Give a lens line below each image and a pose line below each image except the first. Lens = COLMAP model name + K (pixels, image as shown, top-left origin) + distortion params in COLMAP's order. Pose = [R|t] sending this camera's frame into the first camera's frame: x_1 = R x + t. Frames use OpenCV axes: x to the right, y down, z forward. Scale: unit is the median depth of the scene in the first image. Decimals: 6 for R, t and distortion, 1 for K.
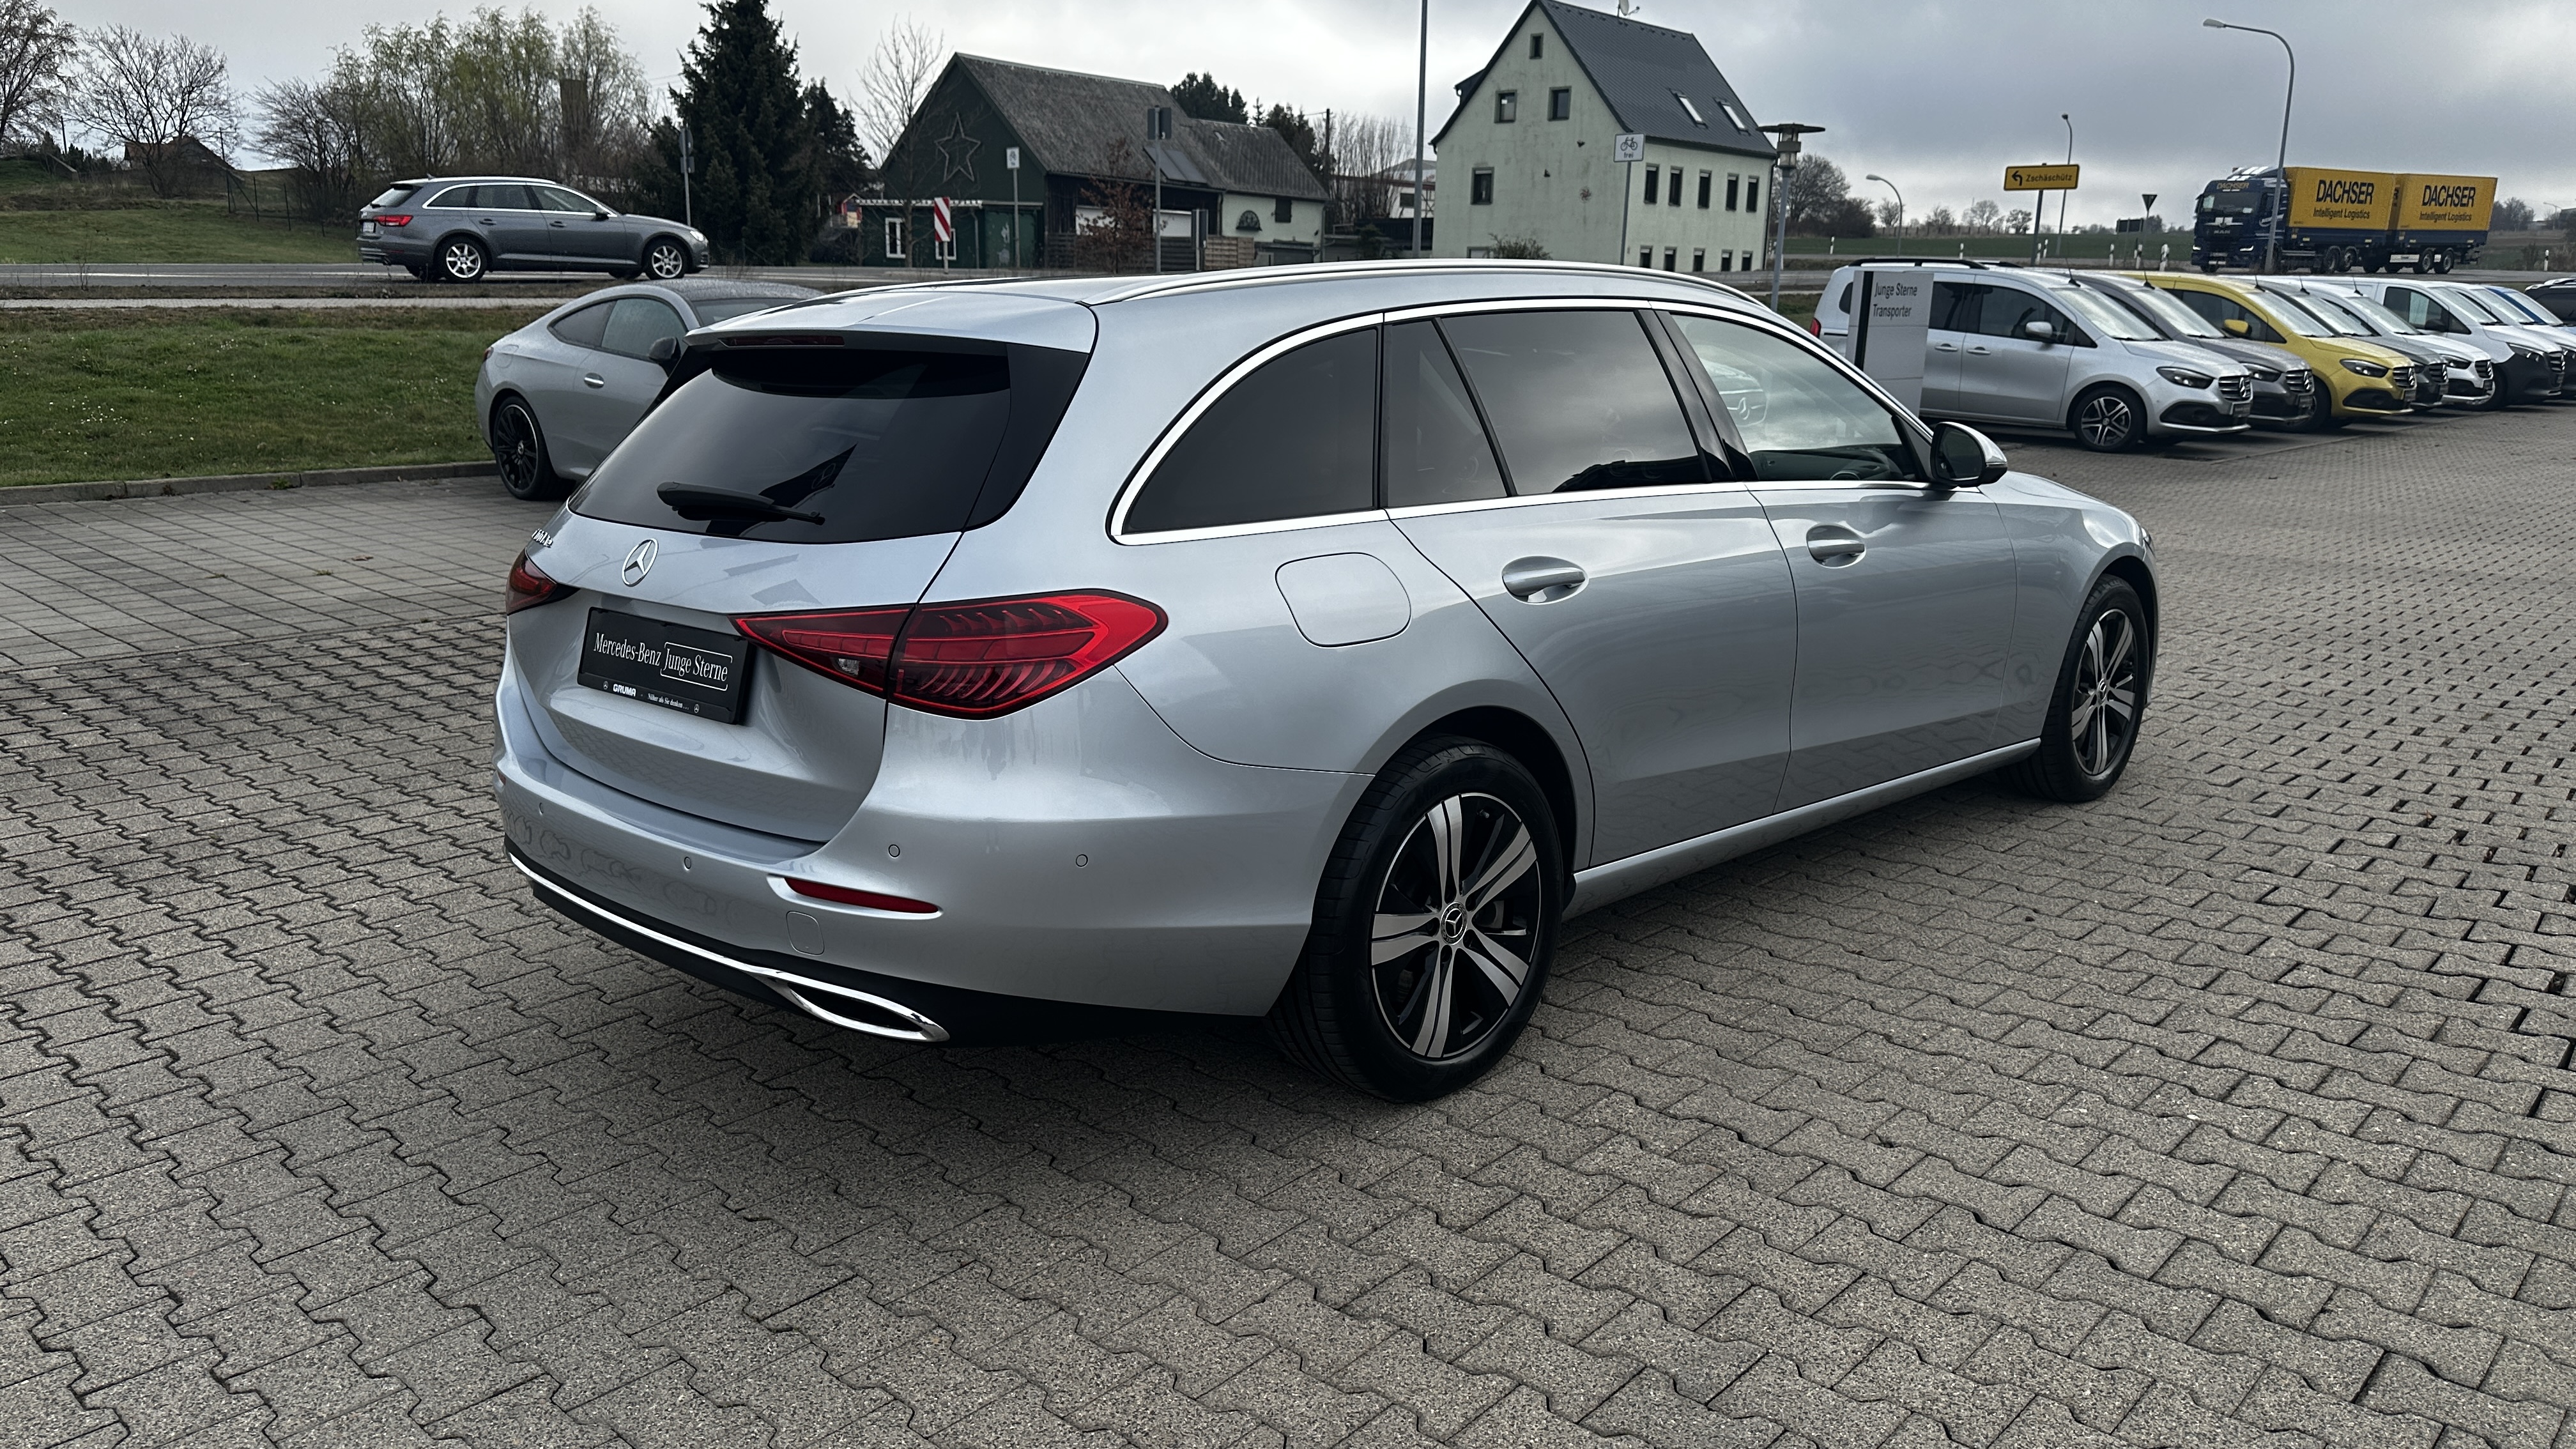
lens RADIAL K [[1794.6, 0, 1286.5], [0, 1794.6, 749.0], [0, 0, 1]] dist [0.075721, -0.099058]
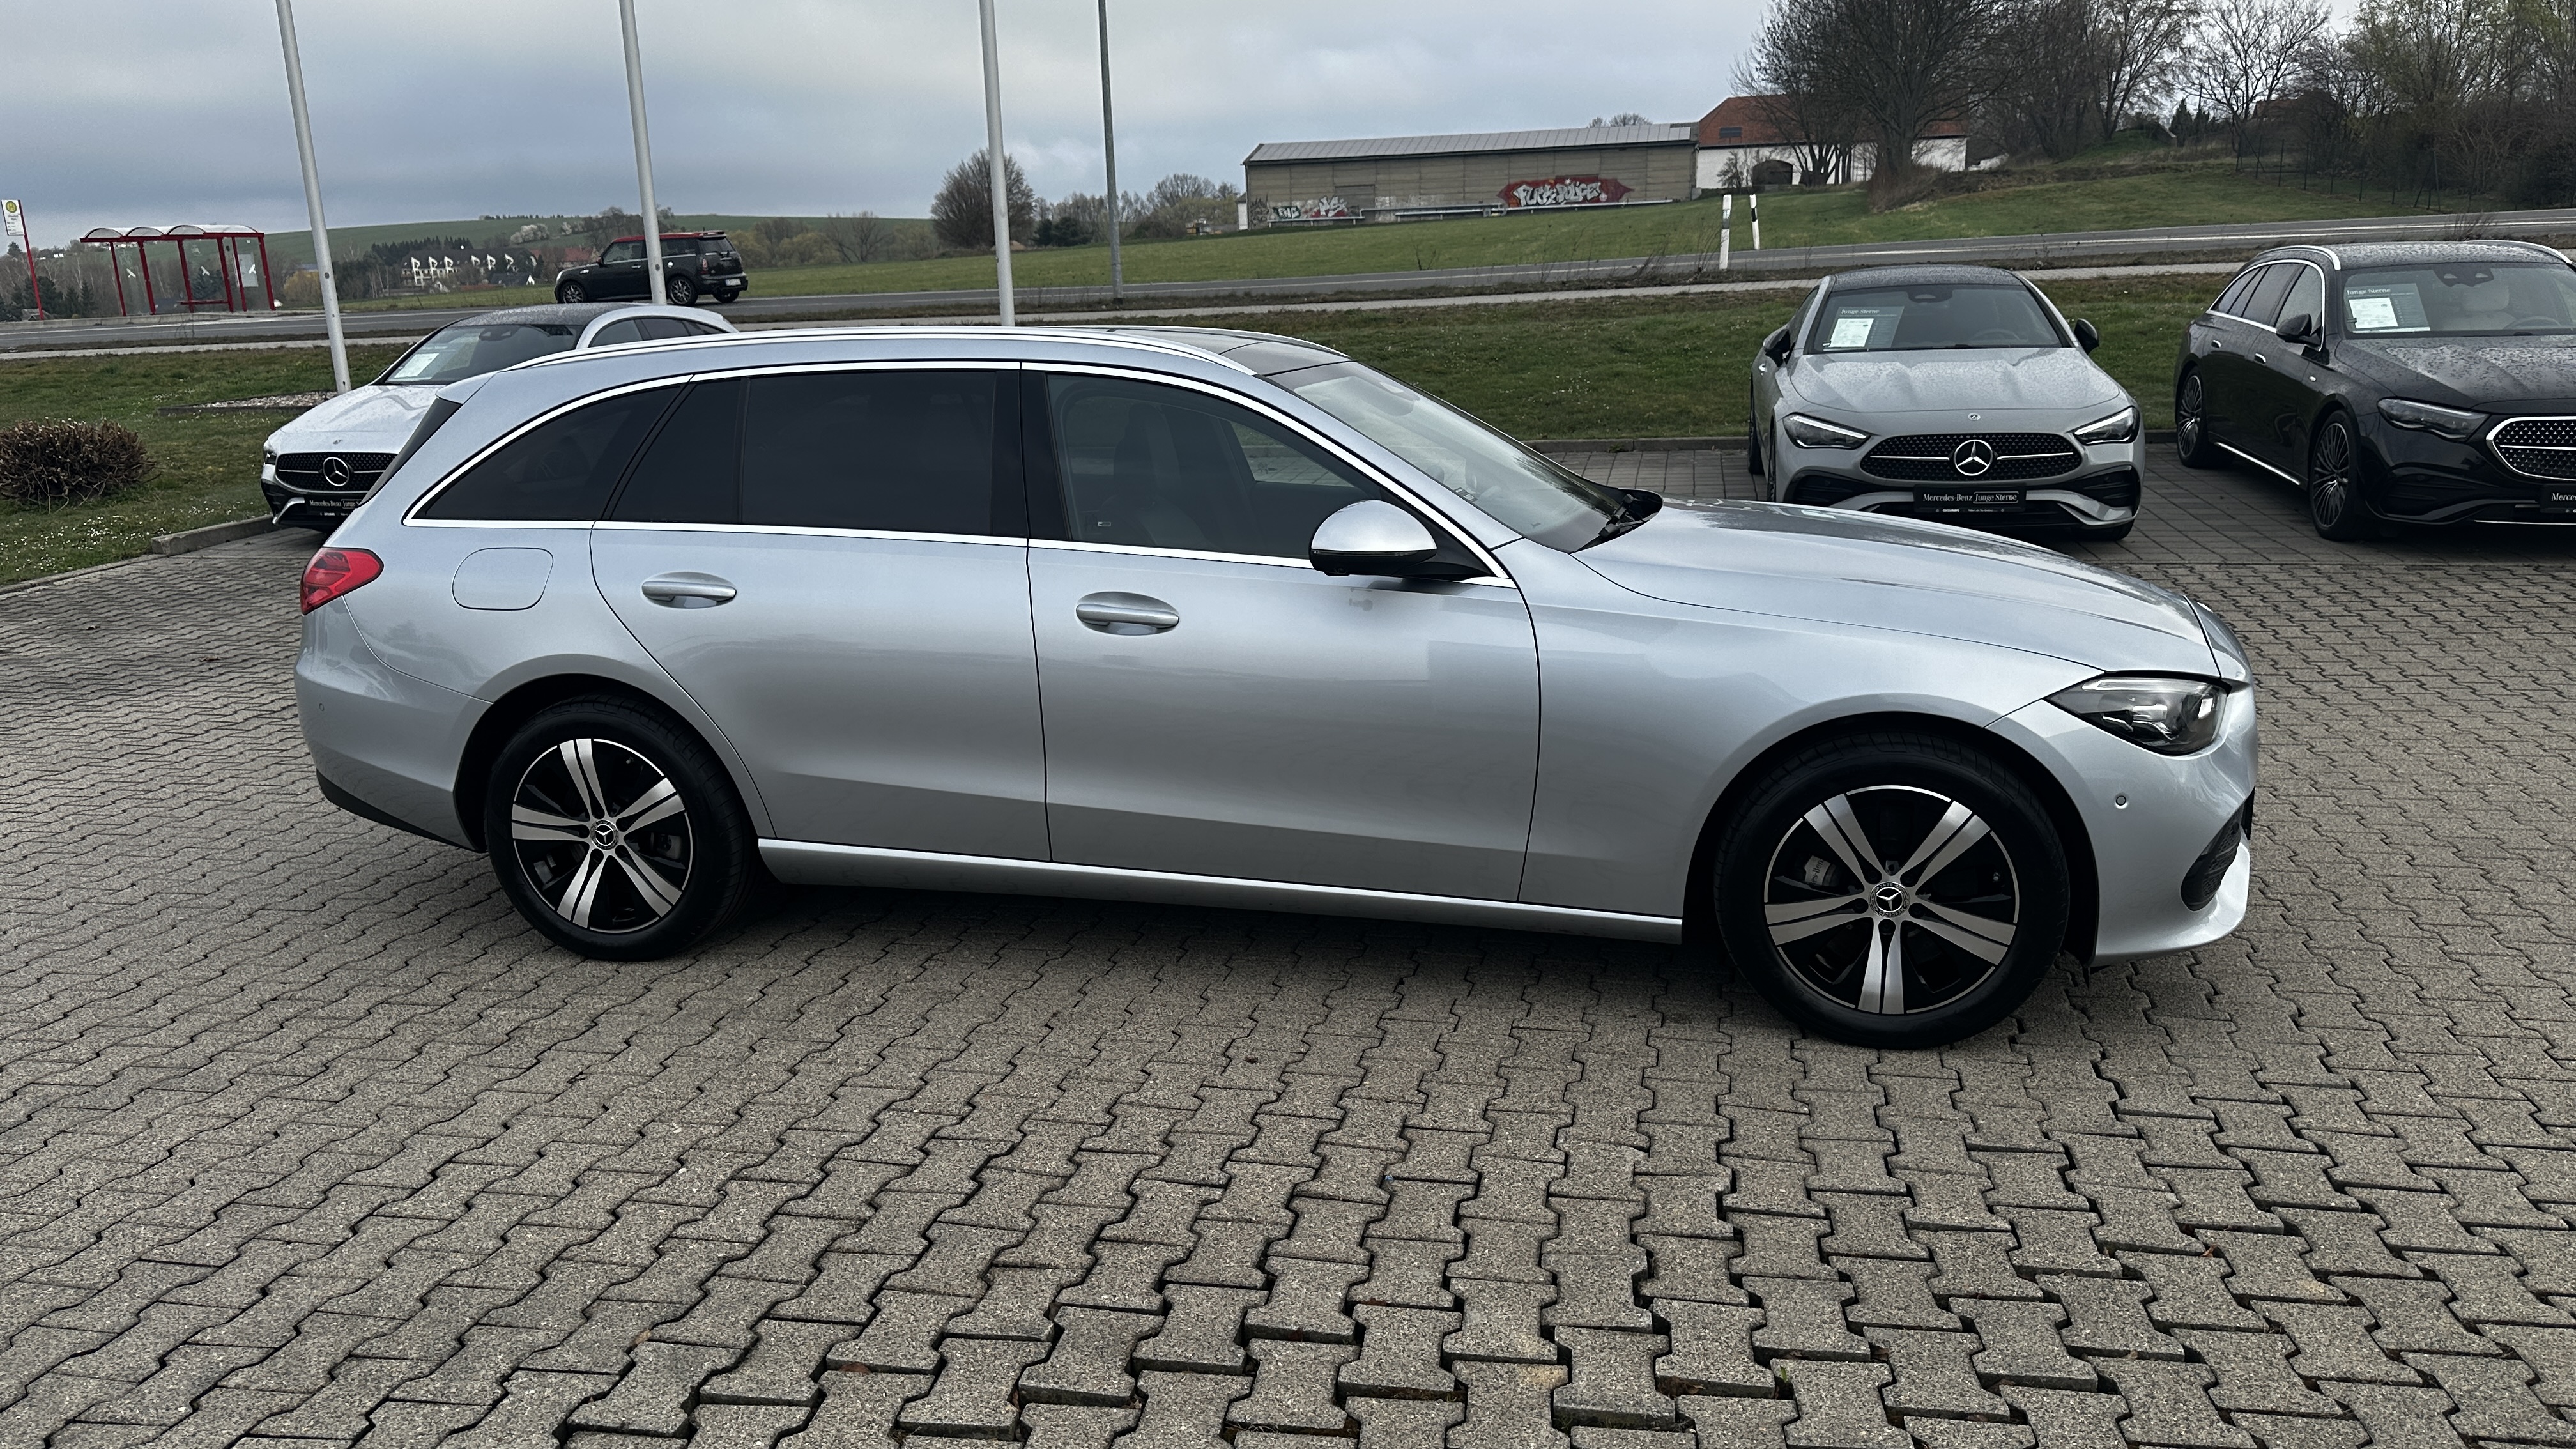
lens RADIAL K [[1794.6, 0, 1286.5], [0, 1794.6, 749.0], [0, 0, 1]] dist [0.075721, -0.099058]
pose [[0.506036, 0.187535, -0.841878, 1.015897], [-0.165572, 0.979044, 0.118568, -0.144390], [0.846471, 0.079392, 0.526482, 0.493454]]
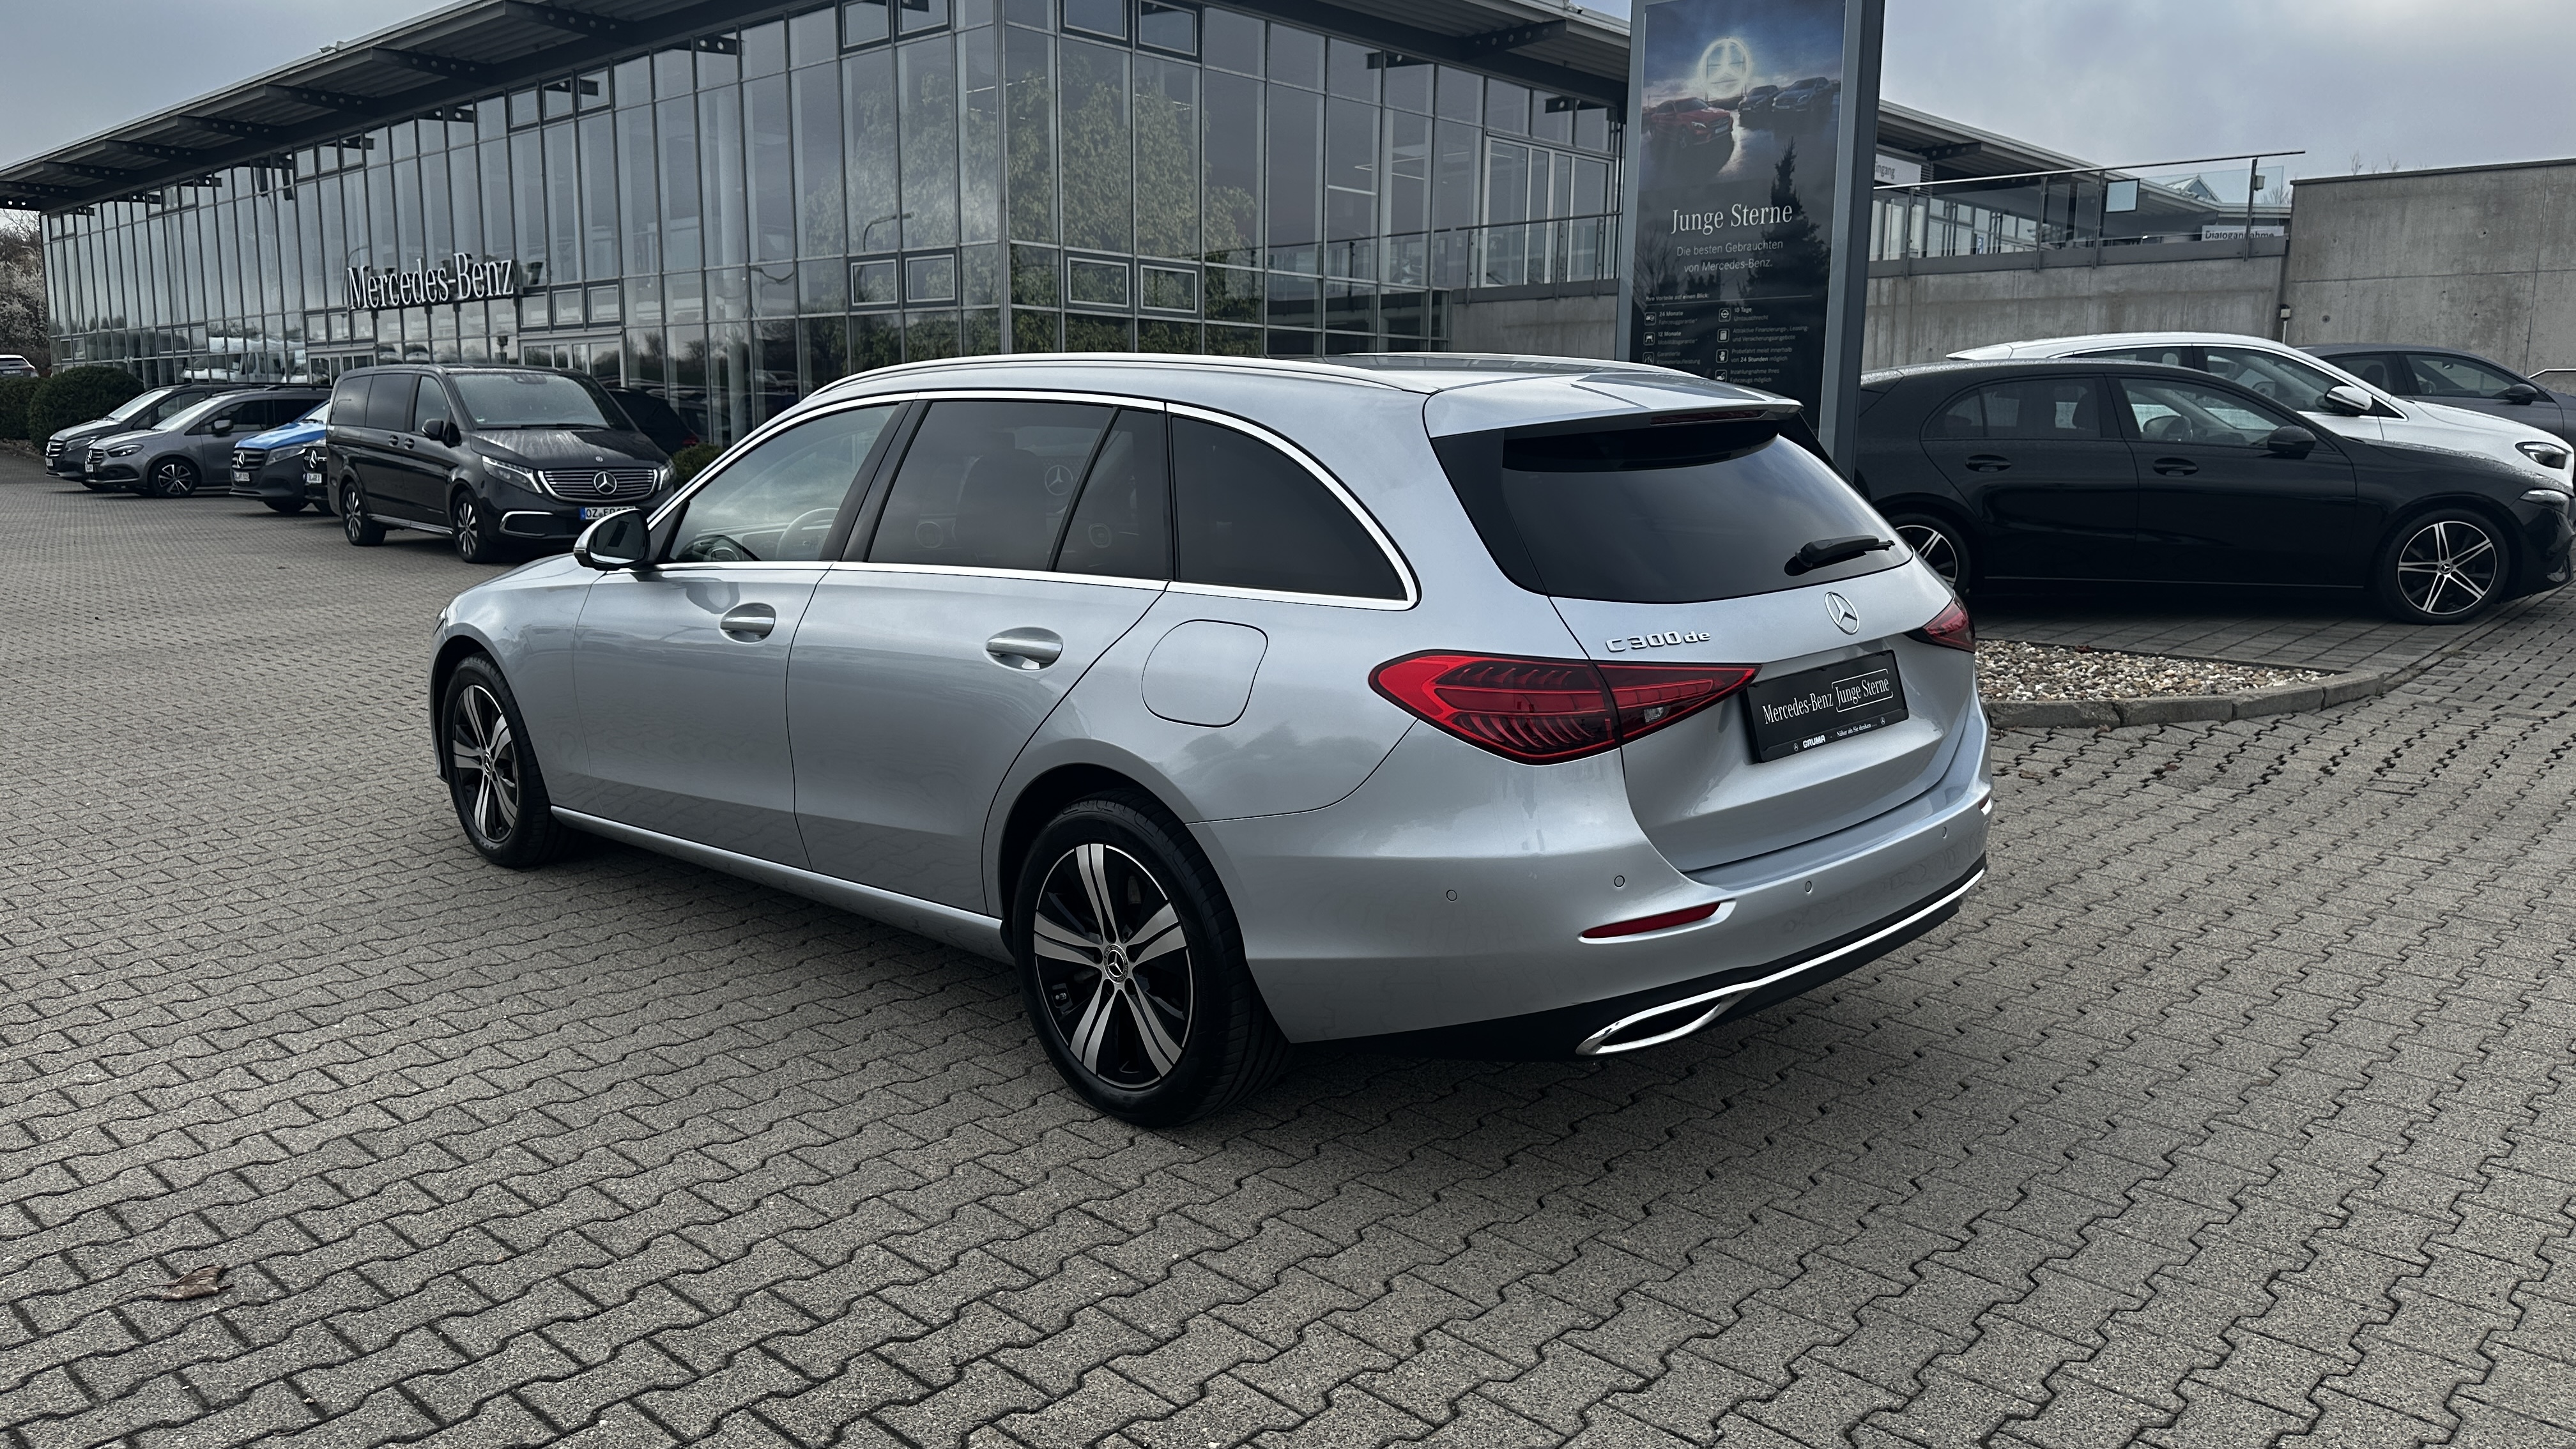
lens RADIAL K [[1796.6, 0, 1288.0], [0, 1796.6, 724.5], [0, 0, 1]] dist [0.071650, -0.094437]
pose [[0.004468, -0.175053, 0.984549, -0.948225], [0.235291, 0.957101, 0.169104, -0.197829], [-0.971915, 0.230900, 0.045465, 0.842760]]
